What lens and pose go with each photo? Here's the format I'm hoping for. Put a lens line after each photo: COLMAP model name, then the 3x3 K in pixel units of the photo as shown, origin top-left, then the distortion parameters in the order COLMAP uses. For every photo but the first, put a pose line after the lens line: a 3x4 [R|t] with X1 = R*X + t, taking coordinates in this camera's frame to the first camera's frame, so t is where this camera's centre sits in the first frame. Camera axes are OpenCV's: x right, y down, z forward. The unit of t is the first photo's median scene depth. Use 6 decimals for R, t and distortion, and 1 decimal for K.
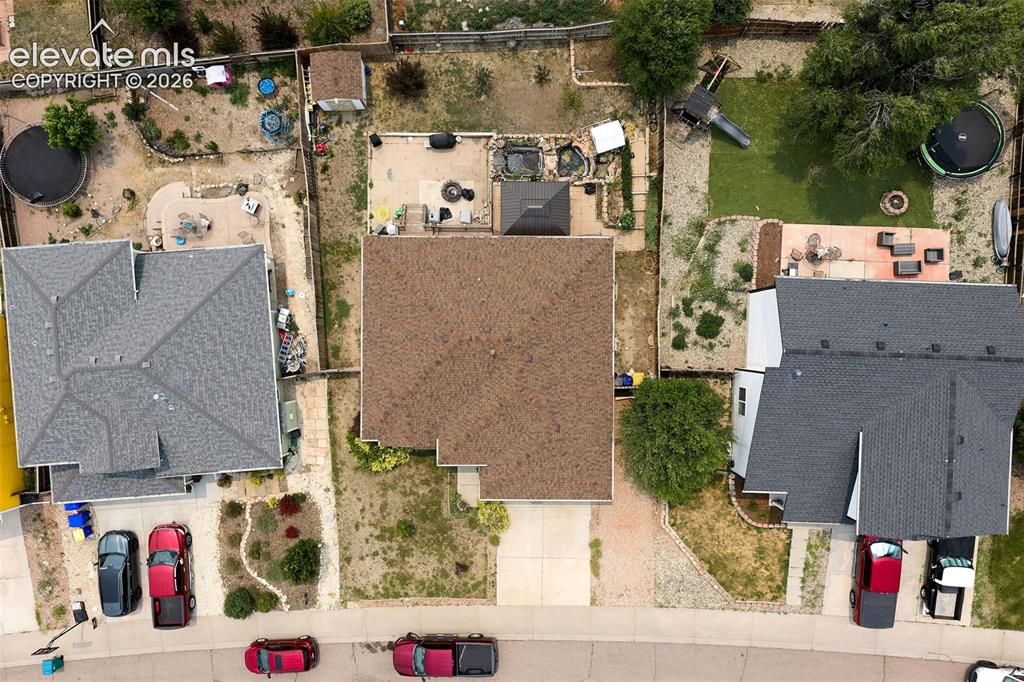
lens RADIAL K [[848.6, 0, 514.2], [0, 848.6, 341.2], [0, 0, 1]] dist [0.006916, -0.010648]
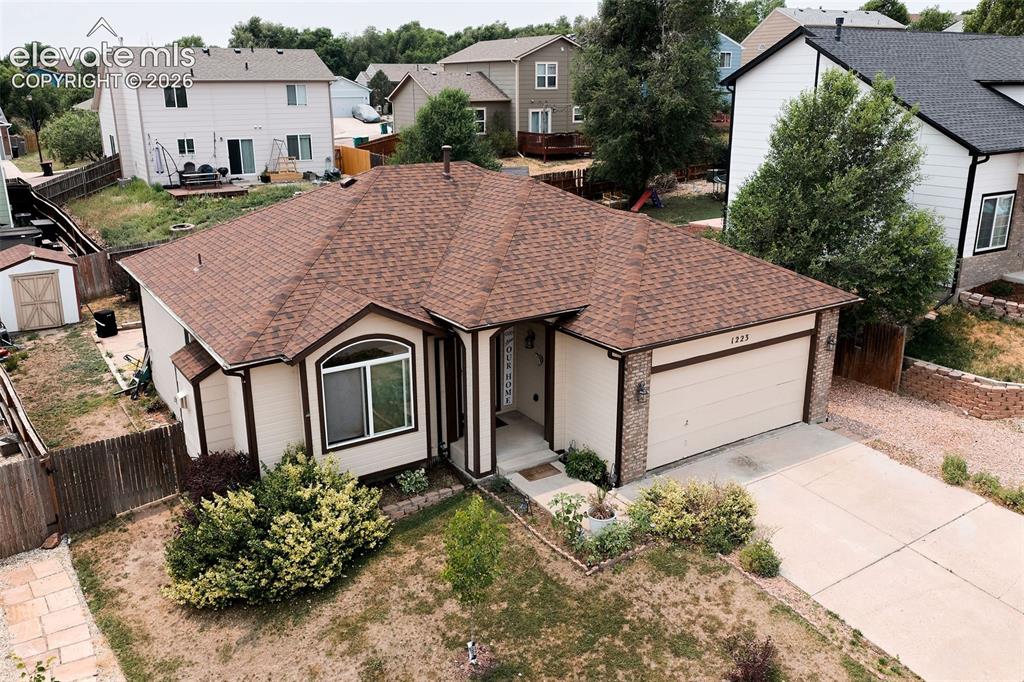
lens RADIAL K [[848.6, 0, 517.2], [0, 848.6, 340.8], [0, 0, 1]] dist [0.006916, -0.010648]
pose [[0.831602, -0.161121, 0.531486, -0.240775], [0.555368, 0.237825, -0.796872, 0.405554], [0.001992, 0.957851, 0.287257, 0.830769]]
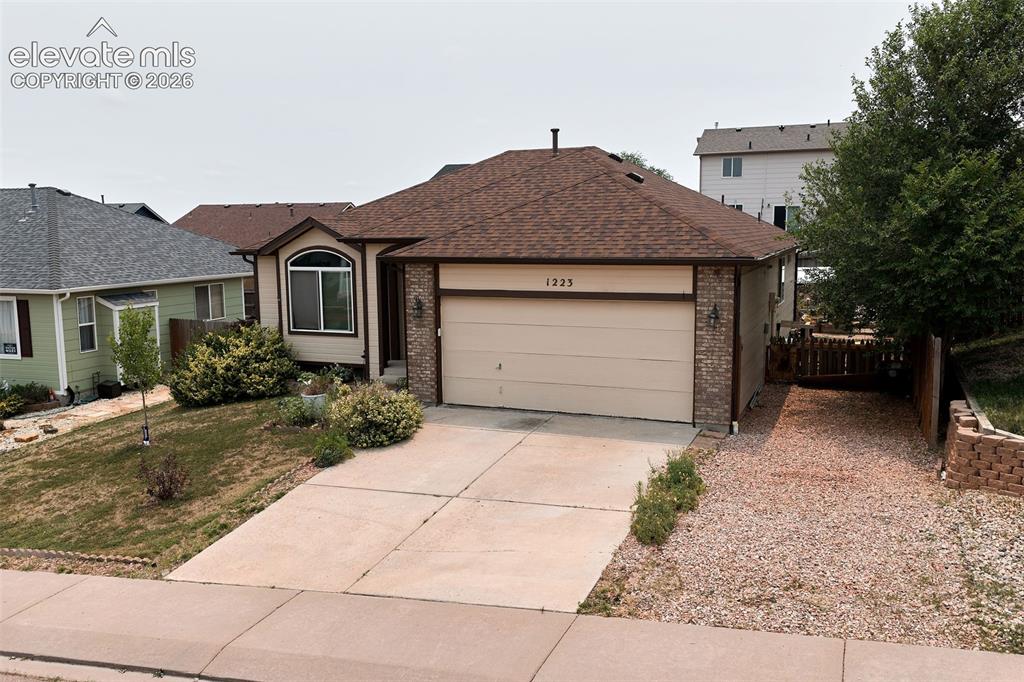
lens RADIAL K [[848.6, 0, 509.4], [0, 848.6, 341.2], [0, 0, 1]] dist [0.006916, -0.010648]
pose [[0.927359, 0.047498, -0.371145, 0.138289], [-0.374165, 0.123640, -0.919083, 0.469631], [0.002233, 0.991190, 0.132431, 0.915682]]
